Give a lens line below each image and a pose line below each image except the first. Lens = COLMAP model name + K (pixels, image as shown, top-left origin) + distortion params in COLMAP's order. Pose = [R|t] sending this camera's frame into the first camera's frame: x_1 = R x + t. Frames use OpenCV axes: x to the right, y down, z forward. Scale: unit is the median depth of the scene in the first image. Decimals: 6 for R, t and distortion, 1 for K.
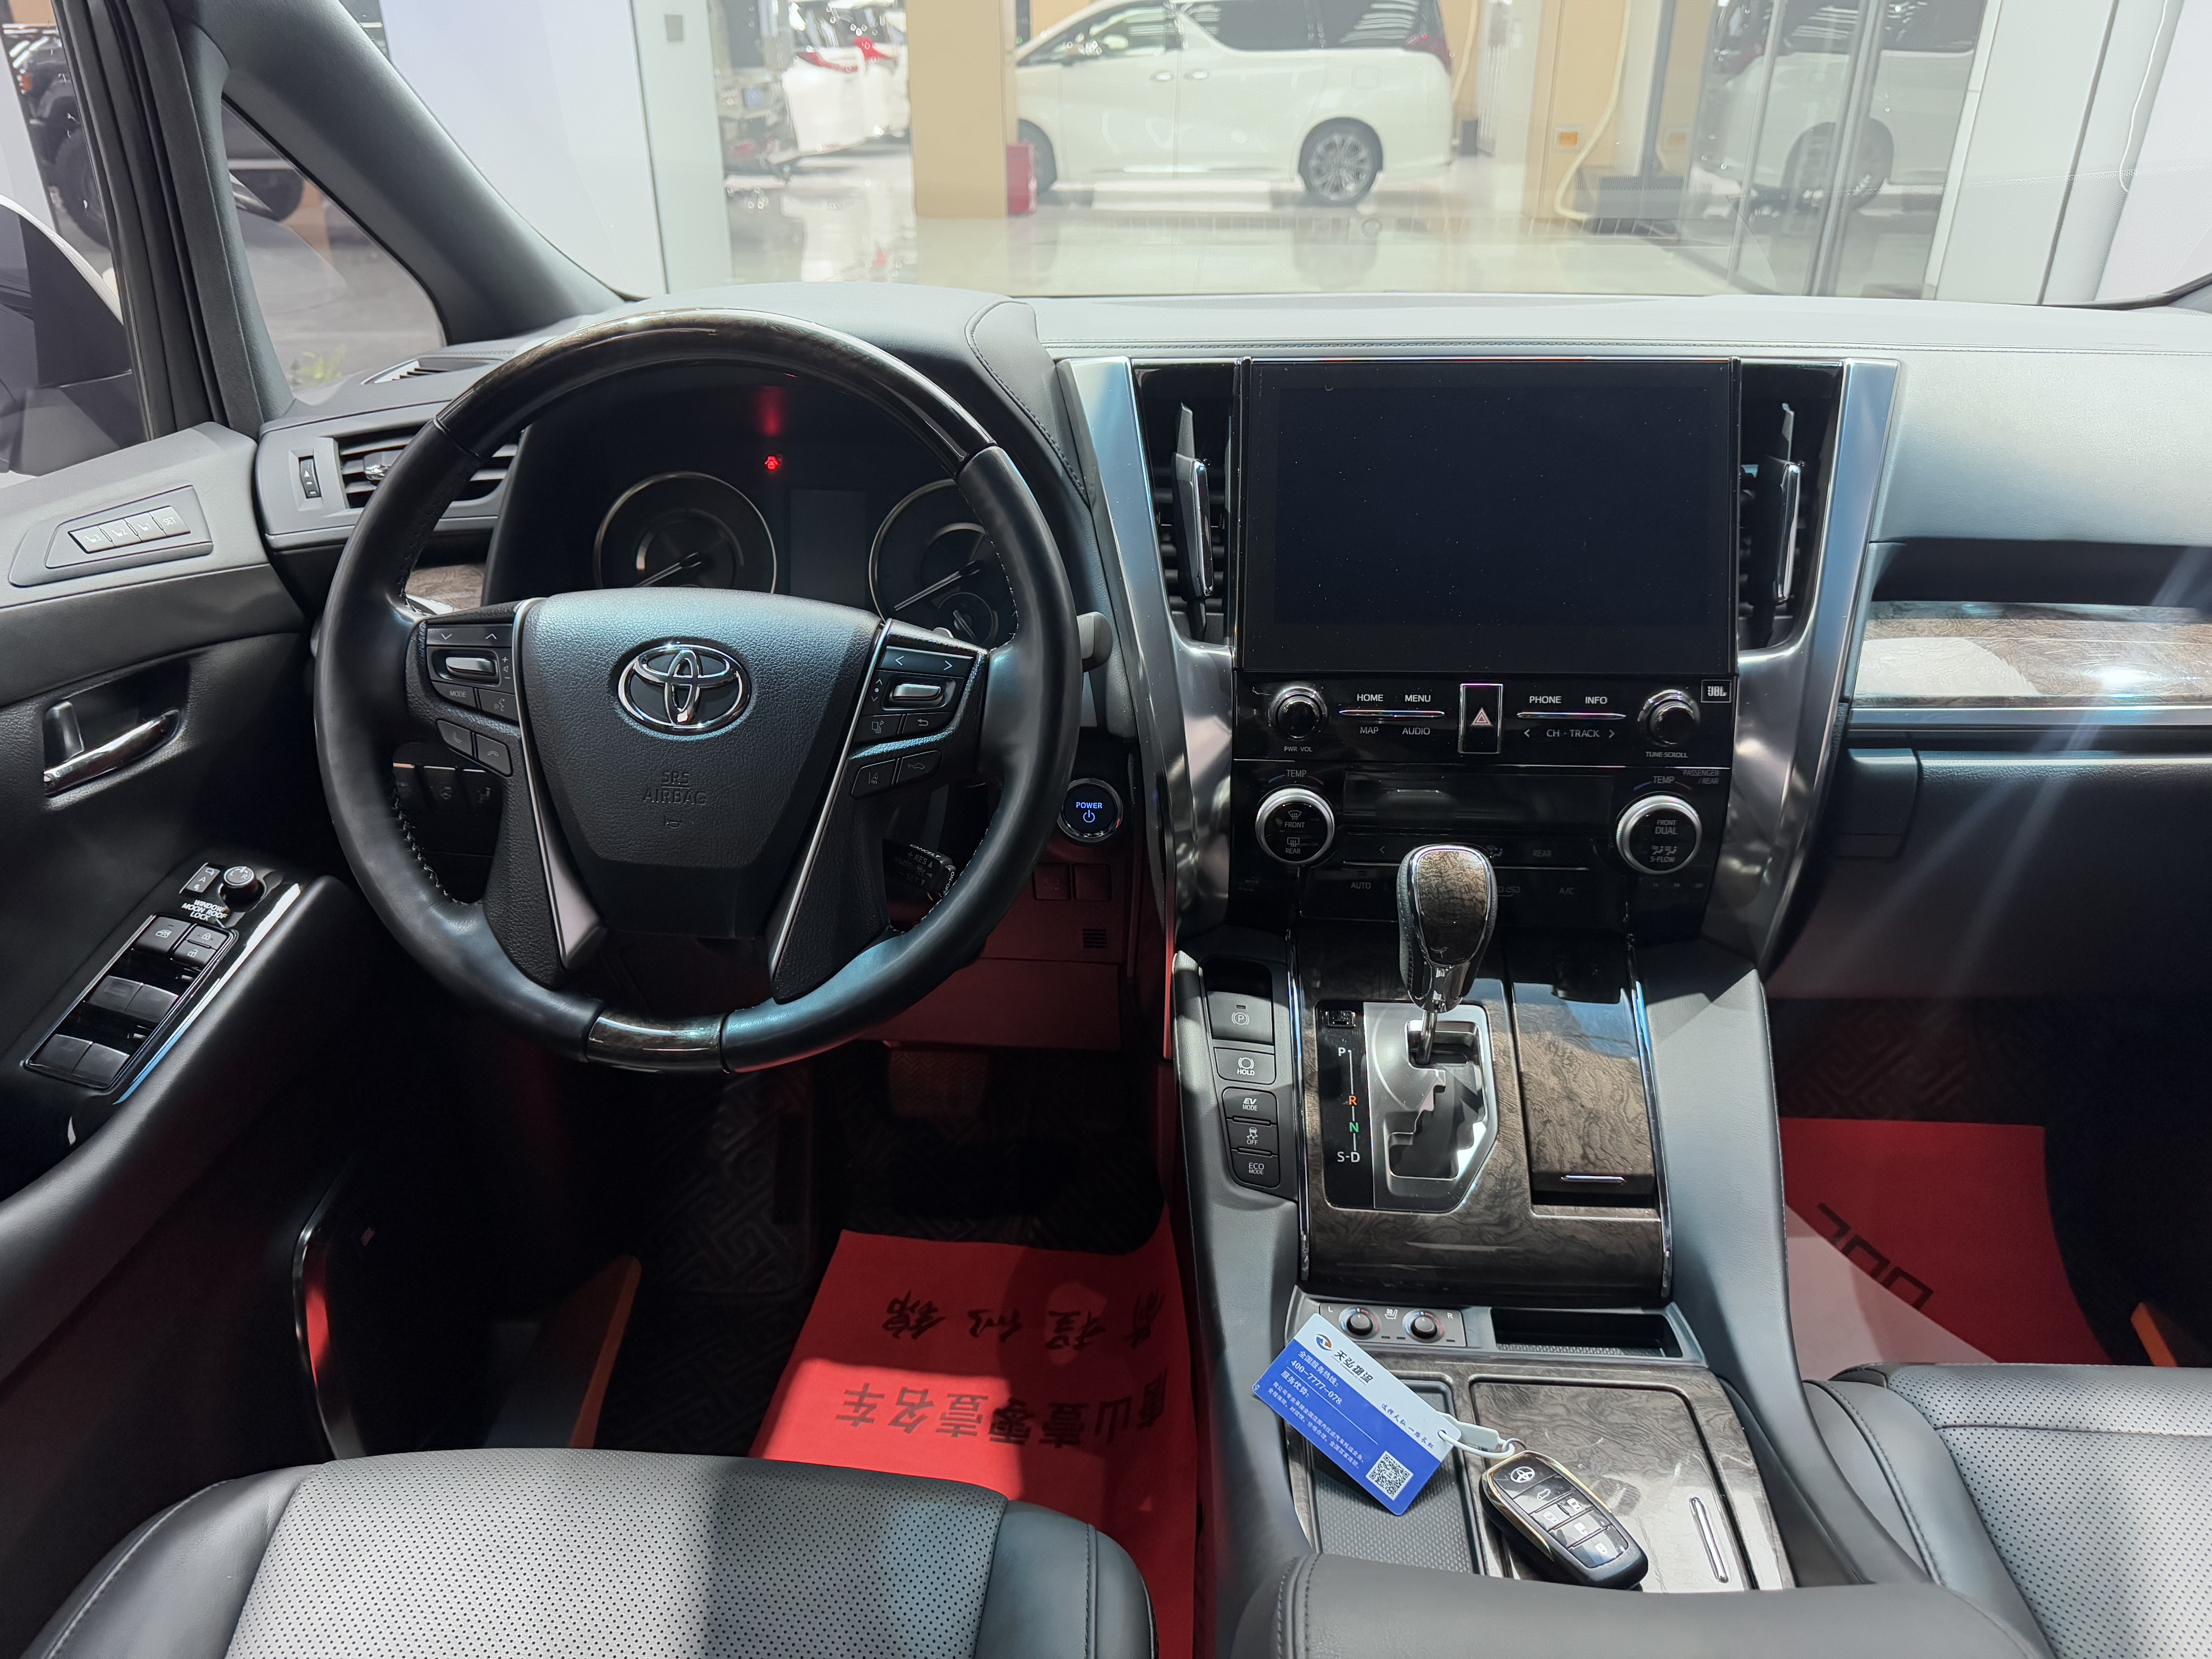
lens RADIAL K [[1577.3, 0, 1106.0], [0, 1577.3, 829.5], [0, 0, 1]] dist [0.087497, -0.135448]
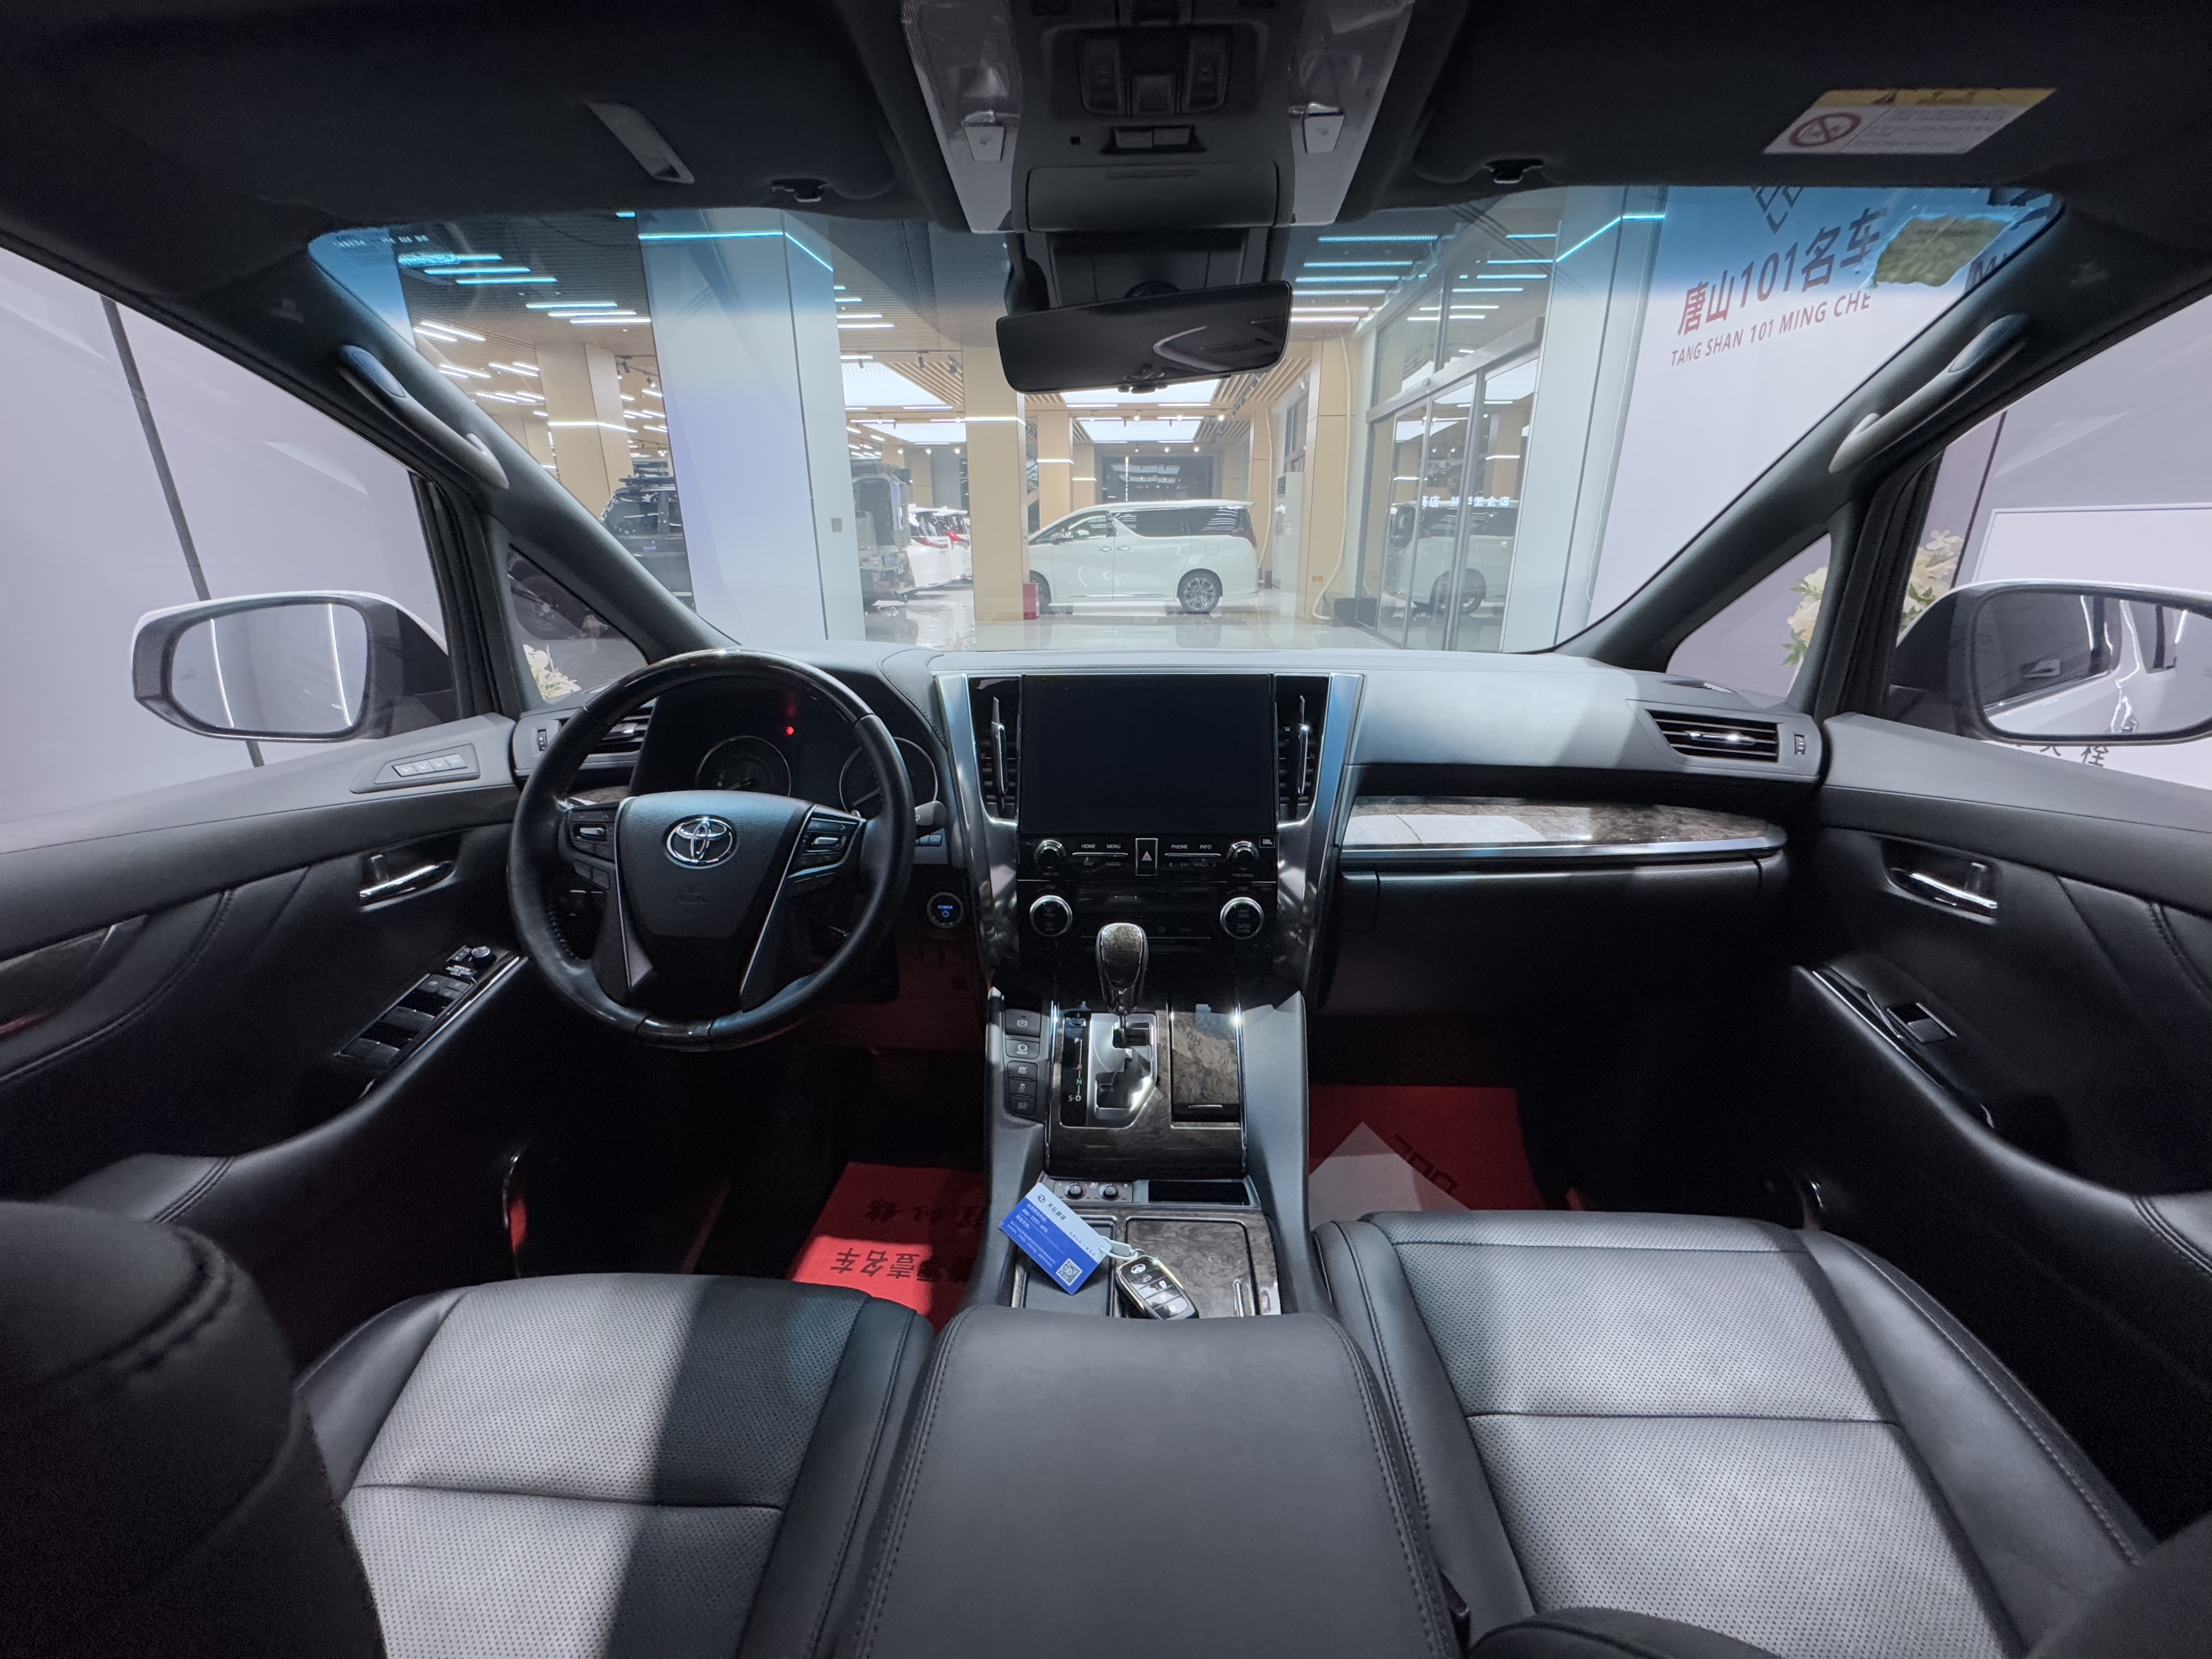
lens RADIAL K [[884.8, 0, 1106.0], [0, 884.8, 829.5], [0, 0, 1]] dist [0.000528, 0.000167]
pose [[0.999730, -0.009377, 0.021253, 0.166257], [0.012141, 0.990924, -0.133873, 0.037528], [-0.019805, 0.134095, 0.990771, -0.042126]]
